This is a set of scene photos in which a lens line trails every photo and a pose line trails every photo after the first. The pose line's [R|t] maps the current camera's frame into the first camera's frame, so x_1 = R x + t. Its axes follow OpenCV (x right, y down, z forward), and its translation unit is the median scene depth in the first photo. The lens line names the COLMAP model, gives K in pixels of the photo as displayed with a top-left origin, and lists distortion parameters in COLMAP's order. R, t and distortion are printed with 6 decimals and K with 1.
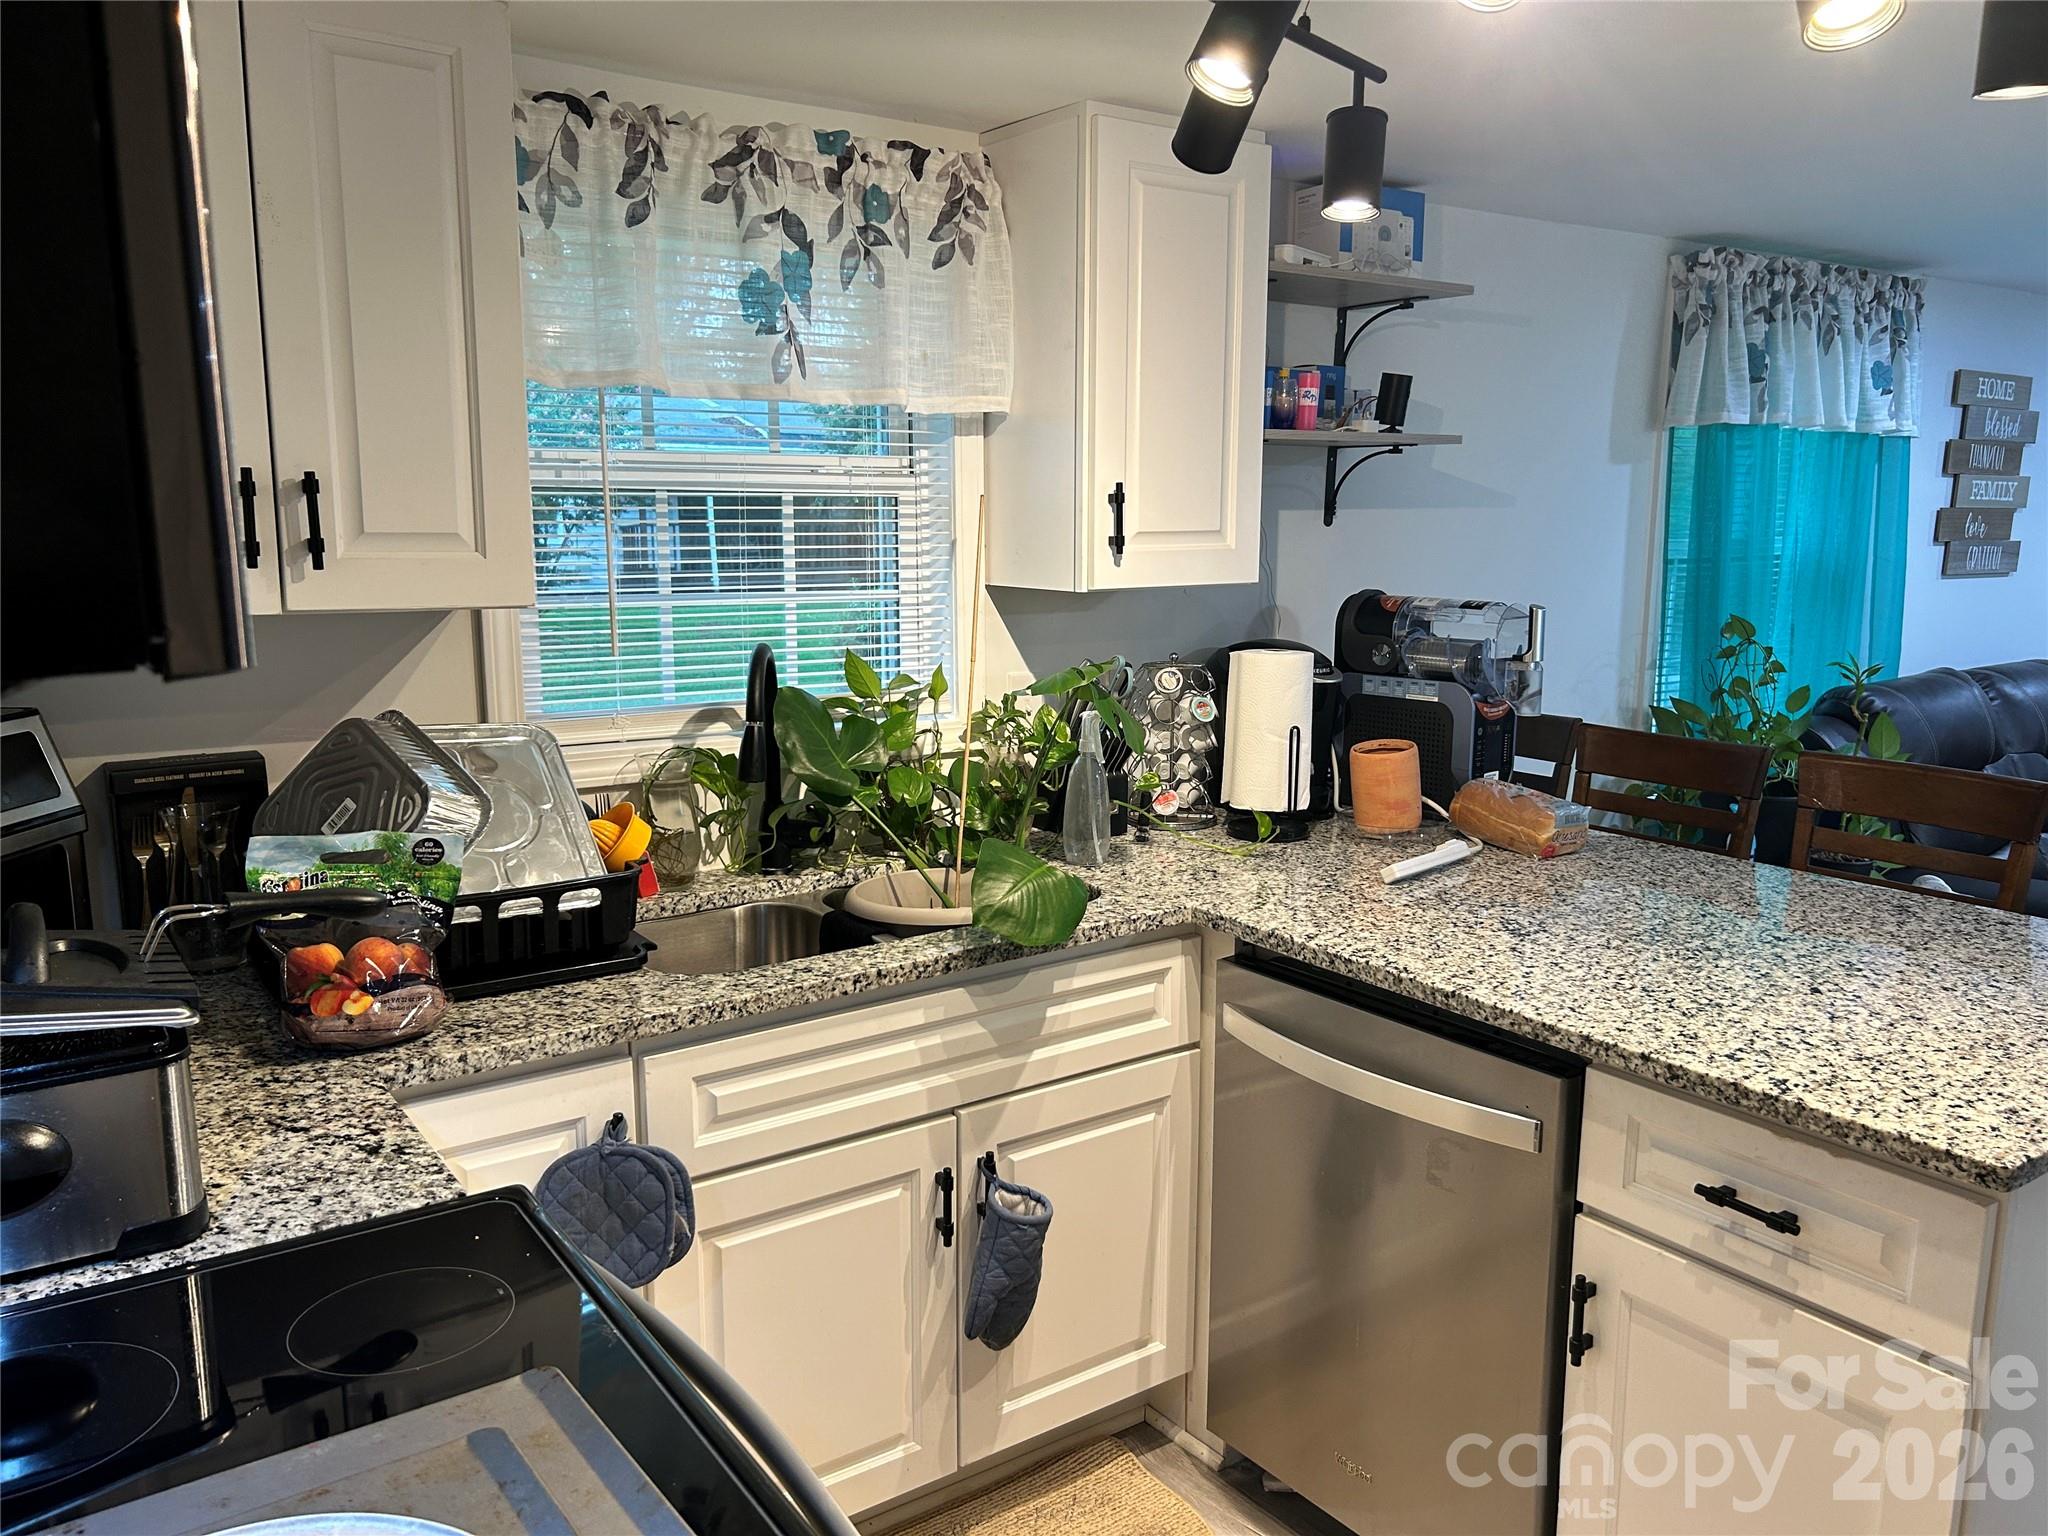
lens RADIAL K [[1555.6, 0, 1018.3], [0, 1555.6, 778.8], [0, 0, 1]] dist [0.073072, -0.047947]
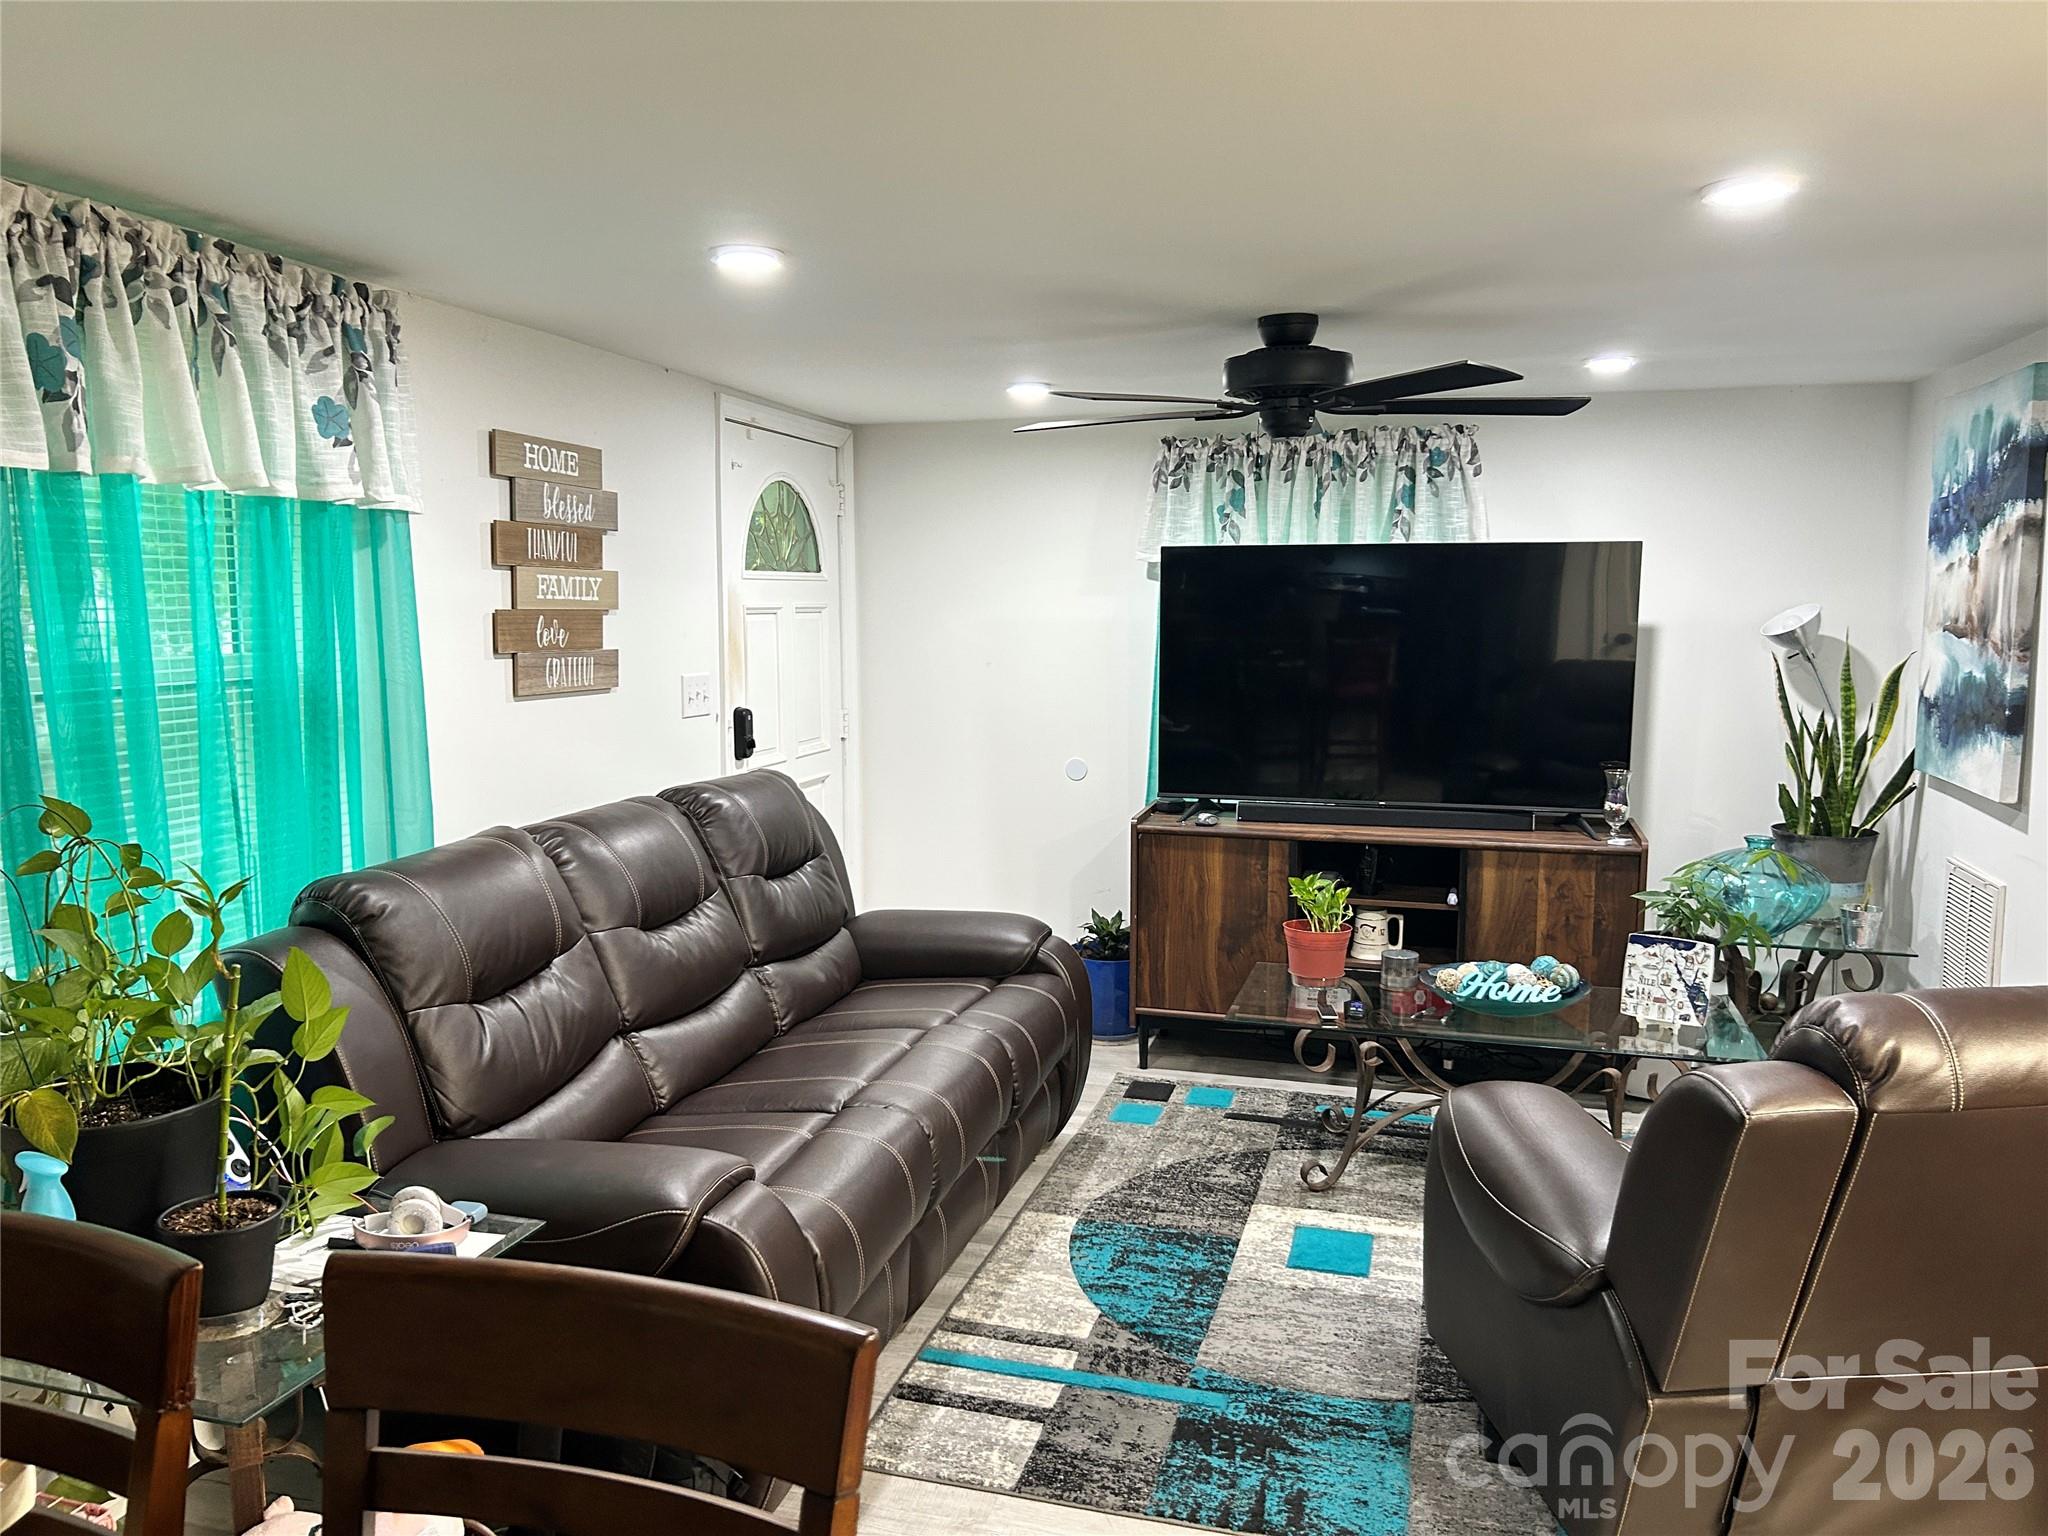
lens RADIAL K [[1555.6, 0, 1018.3], [0, 1555.6, 778.8], [0, 0, 1]] dist [0.073072, -0.047947]
pose [[0.774667, -0.073610, 0.628071, 0.335127], [0.107536, 0.994070, -0.016131, -0.057945], [-0.623159, 0.080037, 0.777989, 0.302602]]
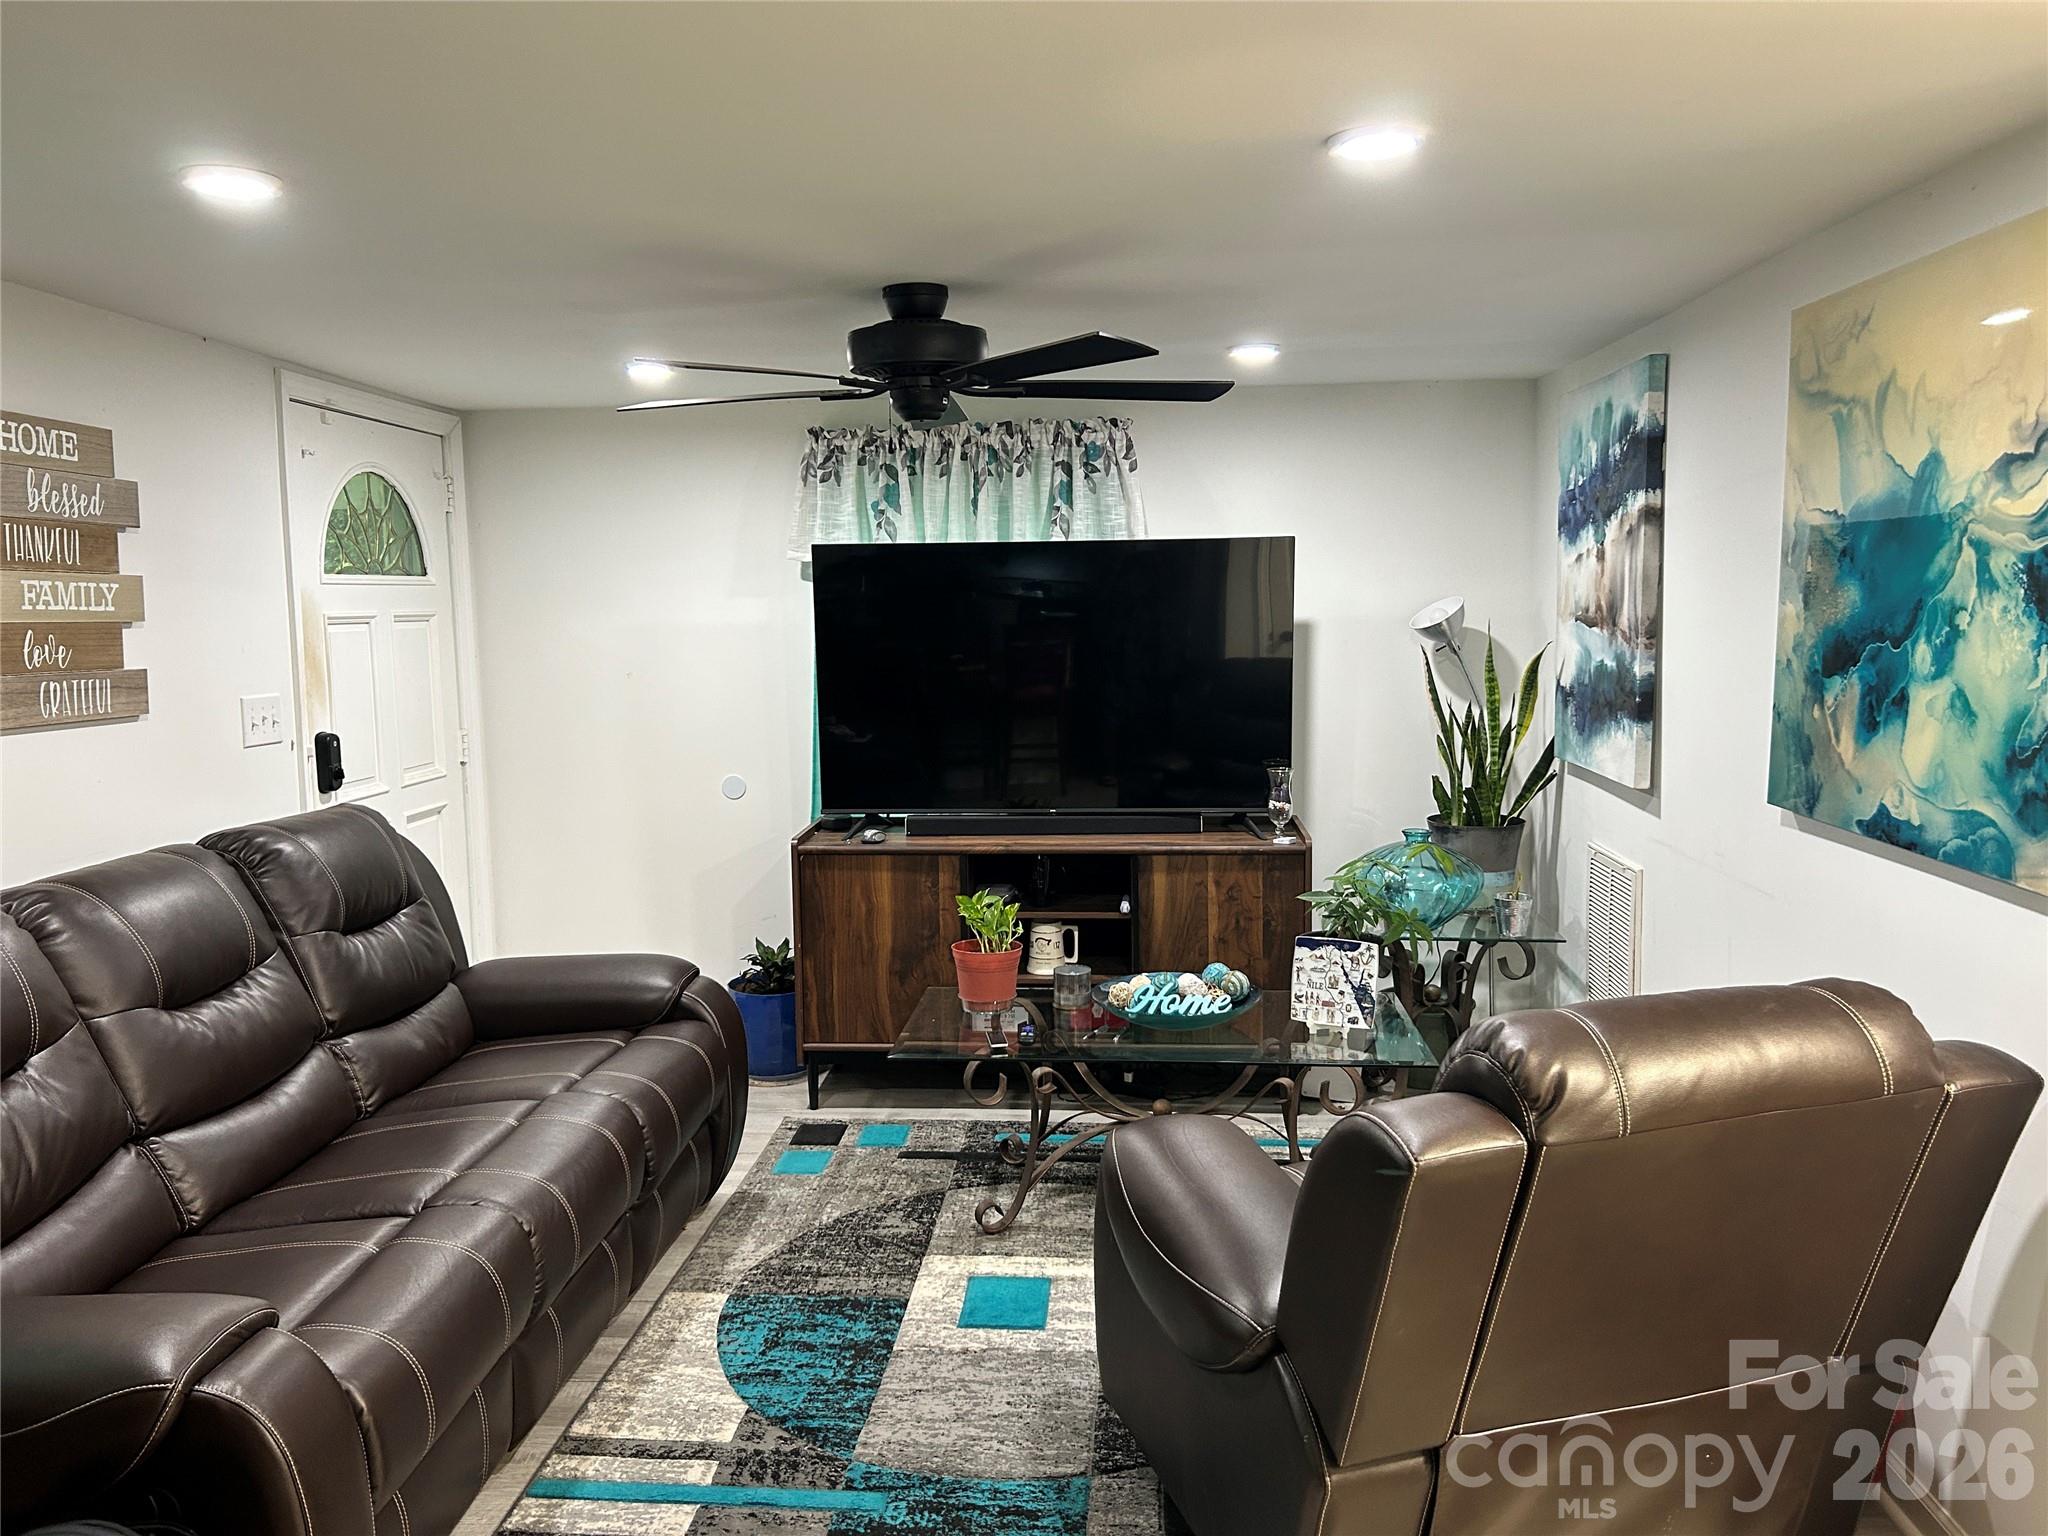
lens RADIAL K [[1553.2, 0, 1012.0], [0, 1553.2, 778.2], [0, 0, 1]] dist [0.112747, -0.110137]
pose [[0.641285, -0.097928, 0.761028, 0.411413], [0.147561, 0.989049, 0.002927, -0.060331], [-0.752980, 0.110421, 0.648712, 0.338061]]
